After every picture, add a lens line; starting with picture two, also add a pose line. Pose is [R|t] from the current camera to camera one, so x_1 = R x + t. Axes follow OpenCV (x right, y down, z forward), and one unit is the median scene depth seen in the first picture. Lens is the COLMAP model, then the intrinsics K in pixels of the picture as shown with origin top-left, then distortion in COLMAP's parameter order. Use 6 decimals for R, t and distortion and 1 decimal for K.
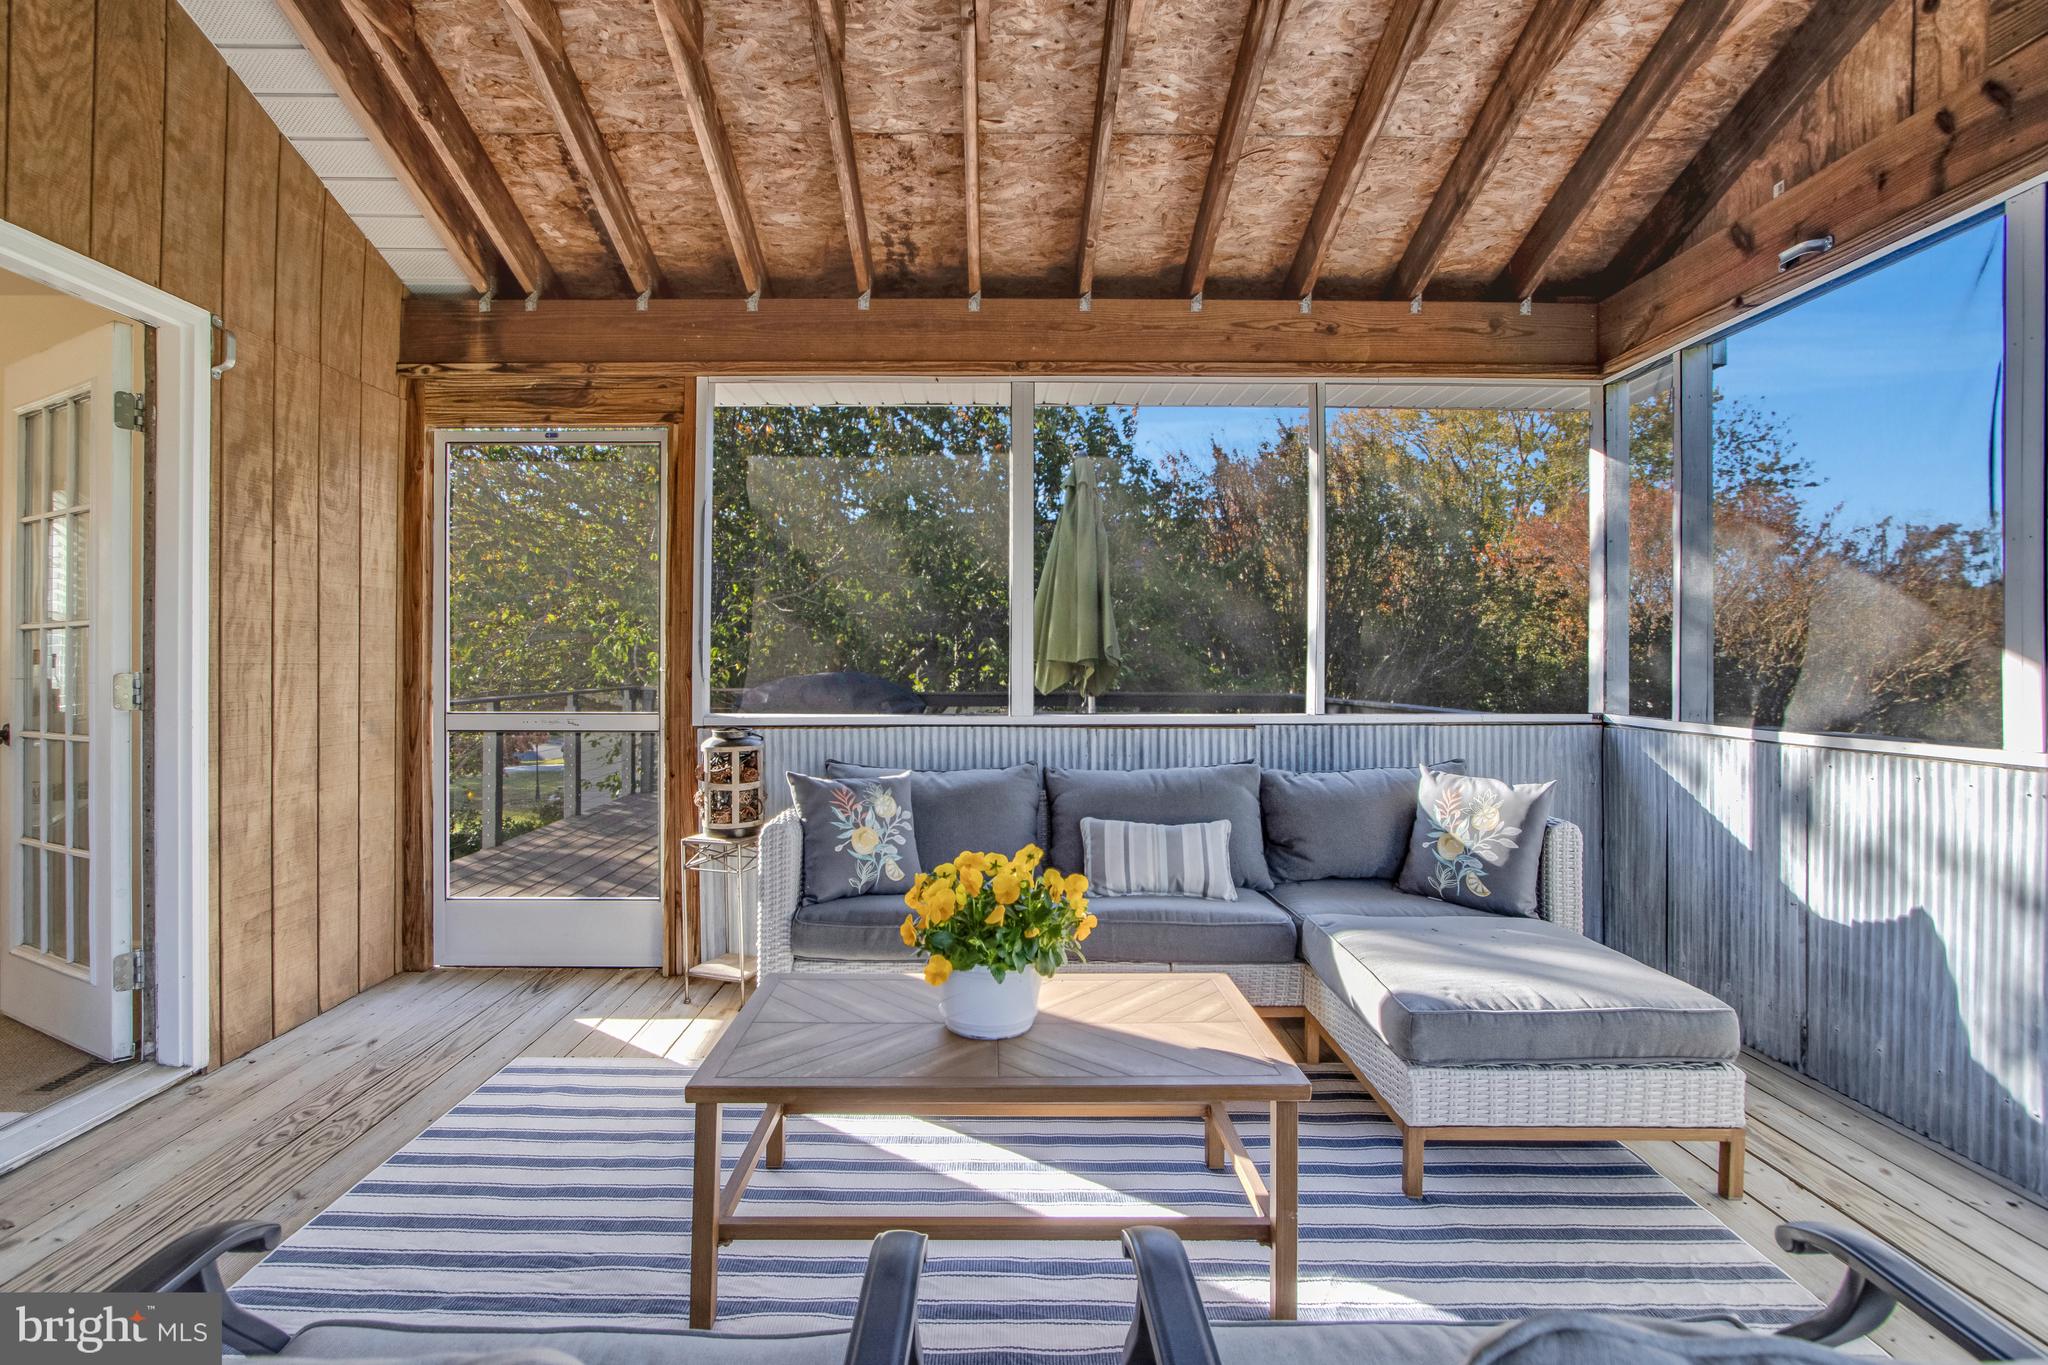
lens RADIAL K [[988.0, 0, 997.9], [0, 988.0, 661.6], [0, 0, 1]] dist [-0.006467, 0.001111]
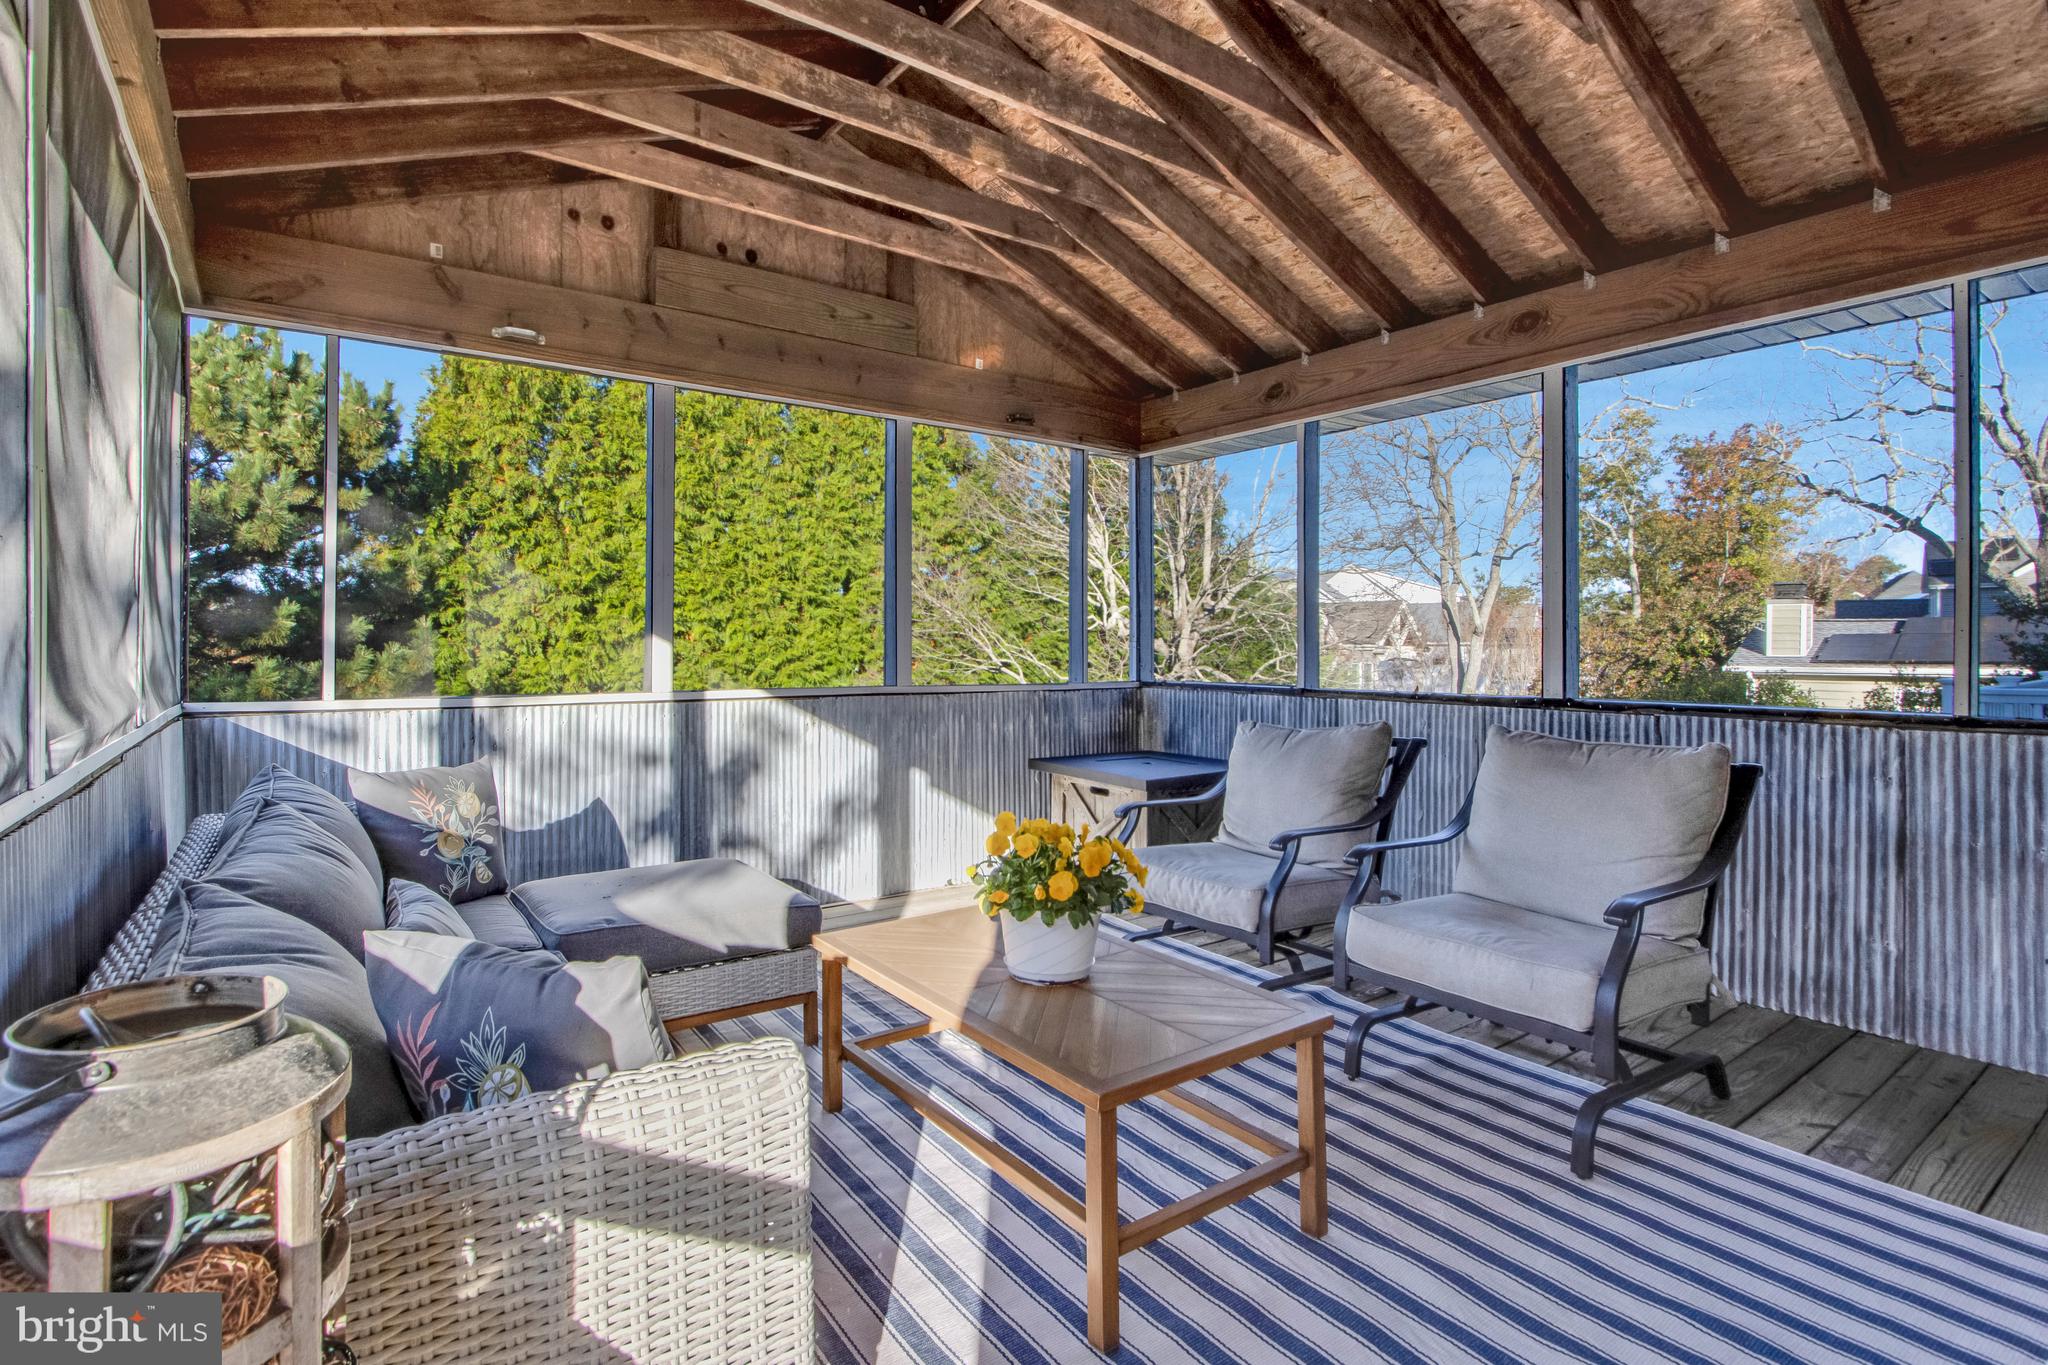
lens RADIAL K [[971.9, 0, 1002.6], [0, 971.9, 642.8], [0, 0, 1]] dist [-0.003306, -0.000112]
pose [[-0.578390, 0.000148, 0.815760, -0.551284], [-0.001517, 0.999998, -0.001256, 0.001780], [-0.815759, -0.001964, -0.578389, 1.069535]]
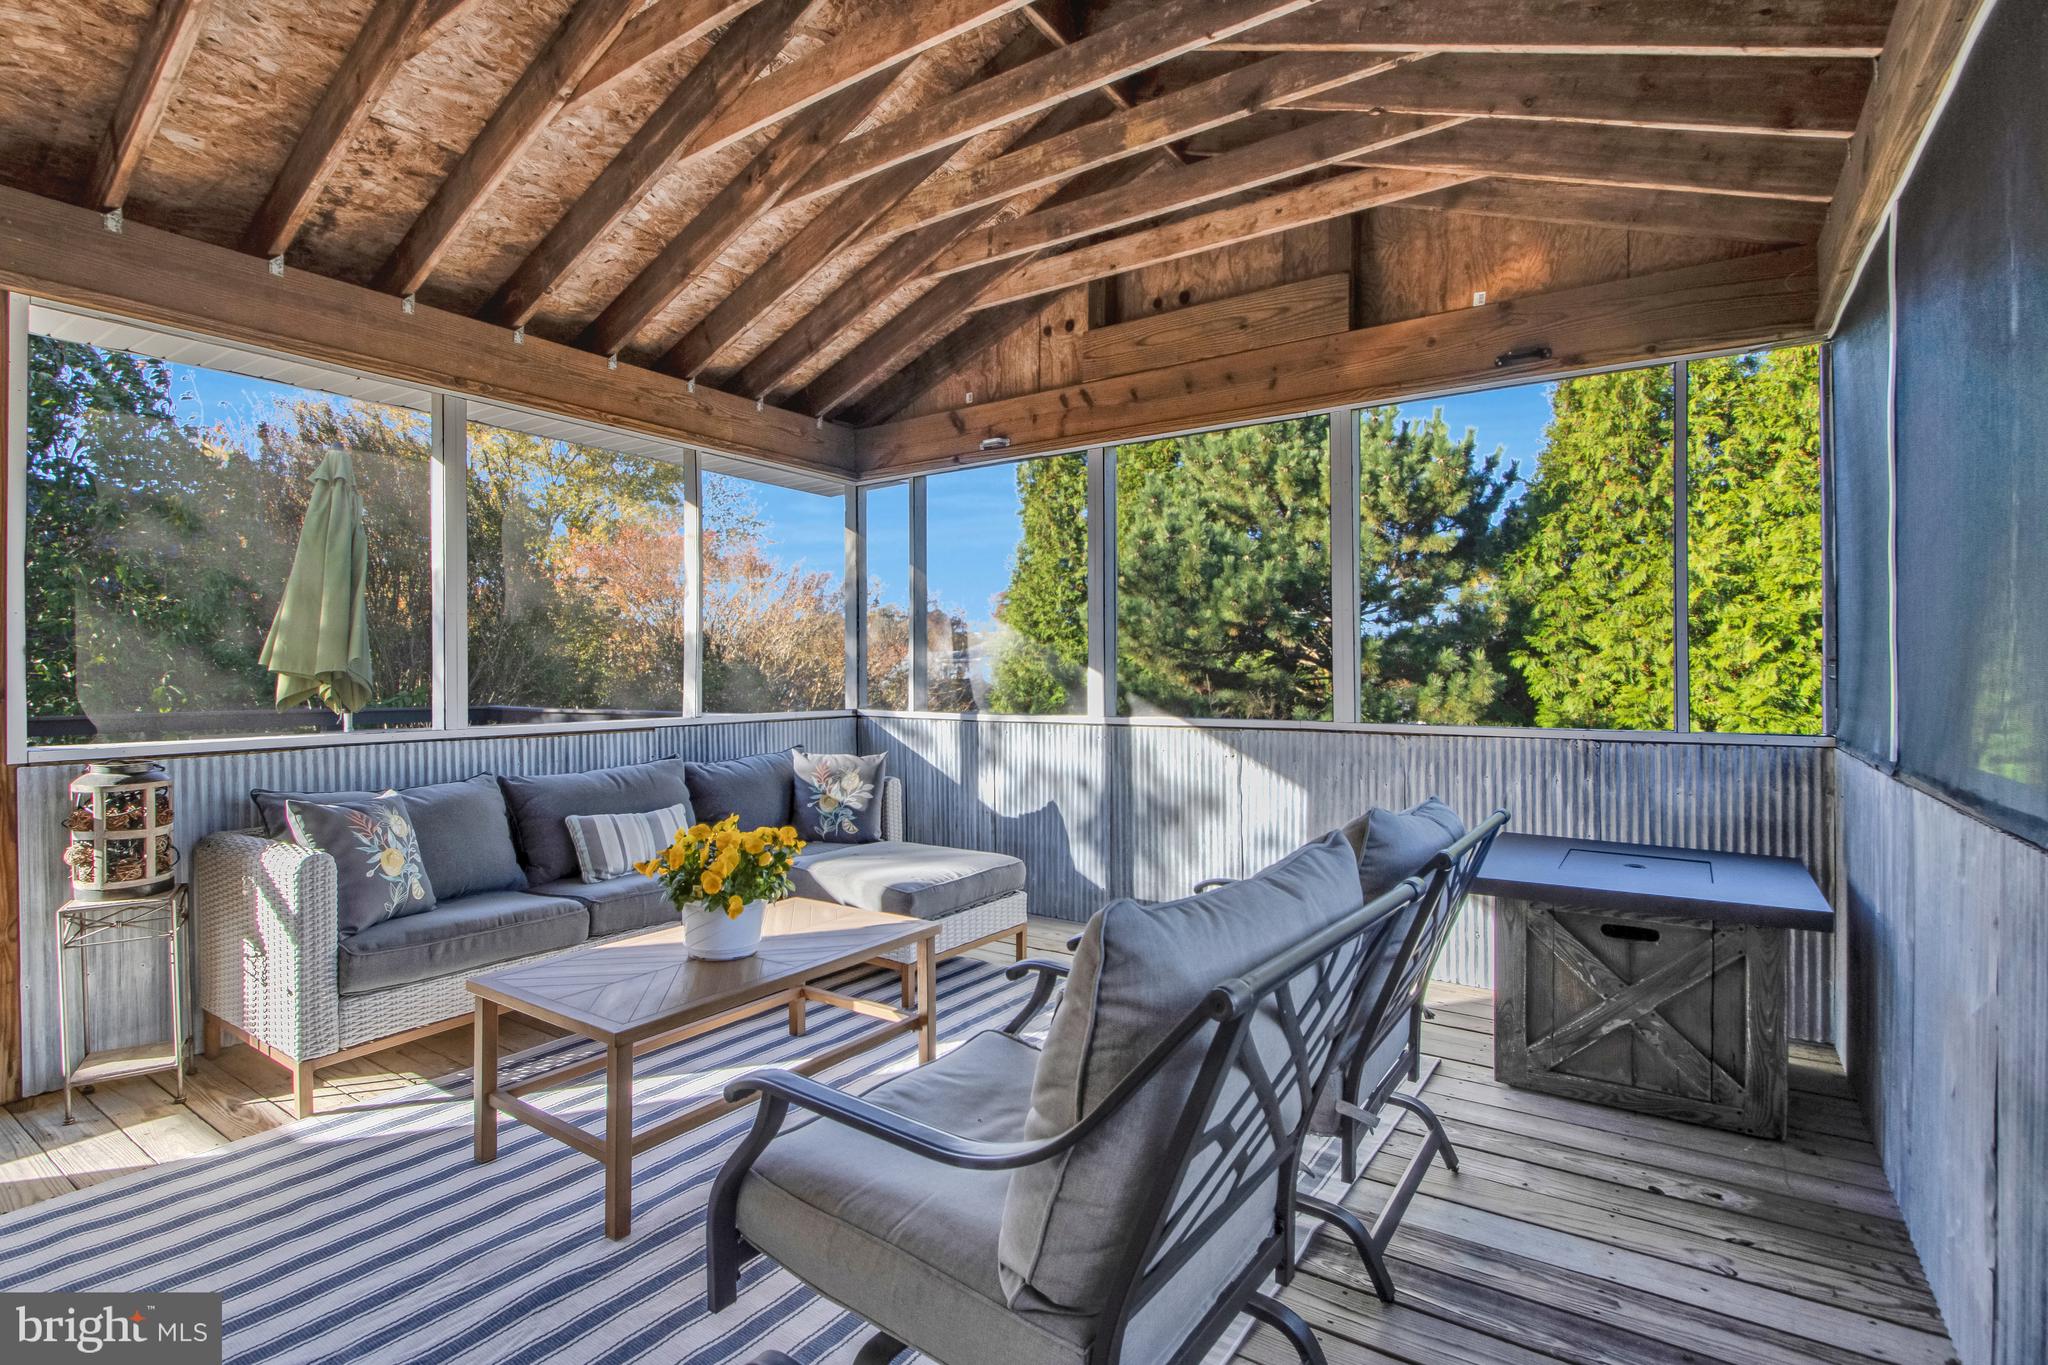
lens RADIAL K [[993.5, 0, 999.8], [0, 993.5, 666.6], [0, 0, 1]] dist [-0.011715, -0.000310]
pose [[0.576059, 0.003248, 0.817402, -0.558813], [0.003772, 0.999971, -0.006632, -0.000027], [-0.817399, 0.006904, 0.576030, -0.033753]]
